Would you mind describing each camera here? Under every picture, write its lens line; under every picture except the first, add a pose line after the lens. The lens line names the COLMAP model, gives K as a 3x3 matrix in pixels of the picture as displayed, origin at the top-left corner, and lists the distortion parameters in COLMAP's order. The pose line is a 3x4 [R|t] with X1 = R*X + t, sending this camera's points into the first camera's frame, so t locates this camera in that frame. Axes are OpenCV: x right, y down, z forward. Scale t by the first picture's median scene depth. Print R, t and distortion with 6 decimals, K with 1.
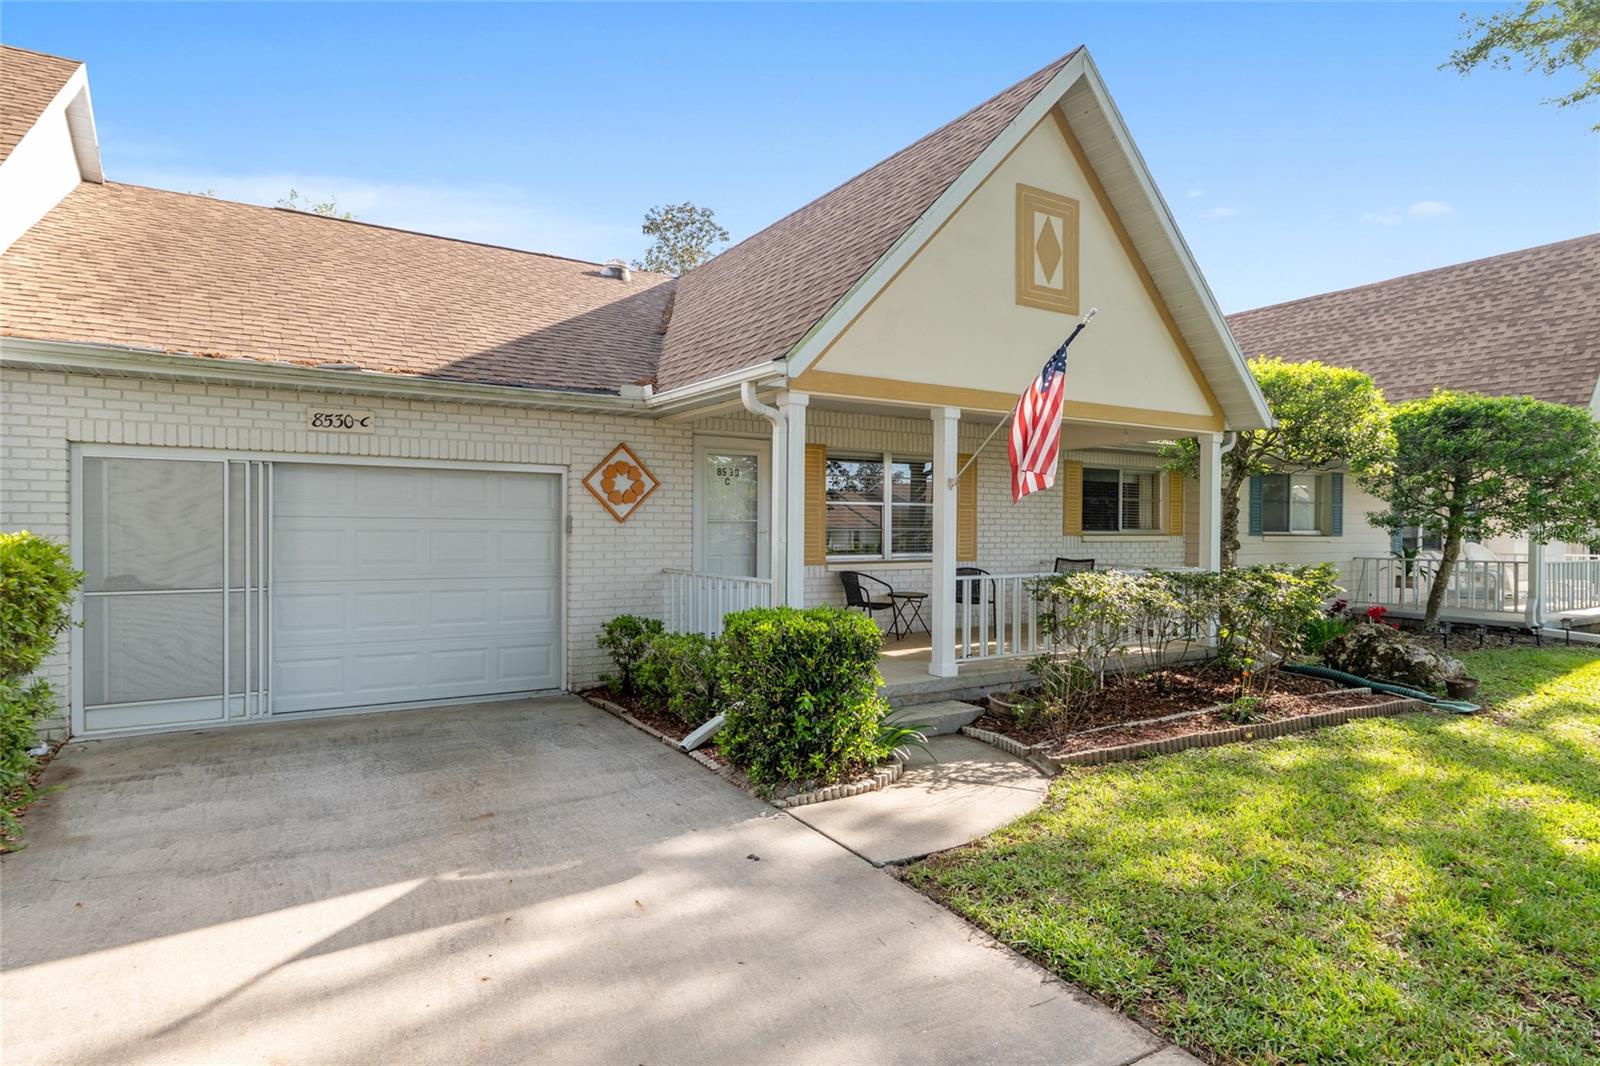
lens RADIAL K [[878.6, 0, 799.6], [0, 878.6, 532.6], [0, 0, 1]] dist [0.000292, -0.000069]
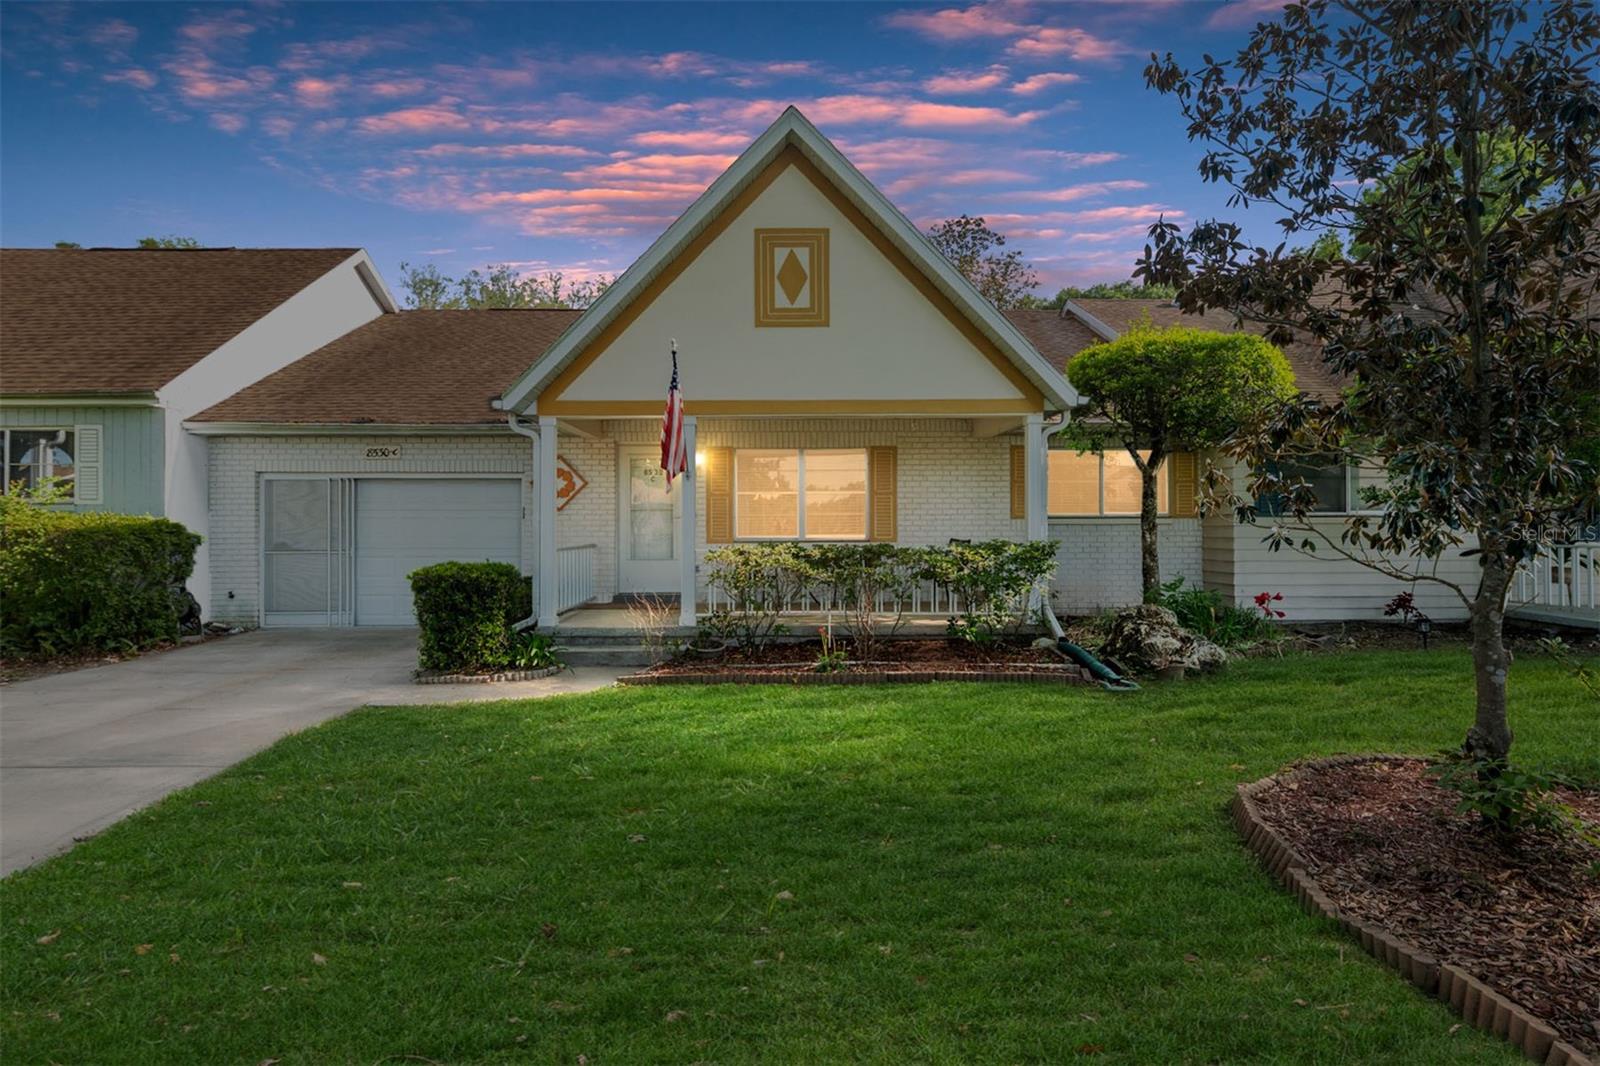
lens RADIAL K [[878.6, 0, 798.4], [0, 878.6, 530.7], [0, 0, 1]] dist [0.000292, -0.000069]
pose [[0.859453, -0.008579, -0.511142, 0.901825], [0.005676, 0.999958, -0.007239, 0.034346], [0.511183, 0.003321, 0.859466, -0.027253]]
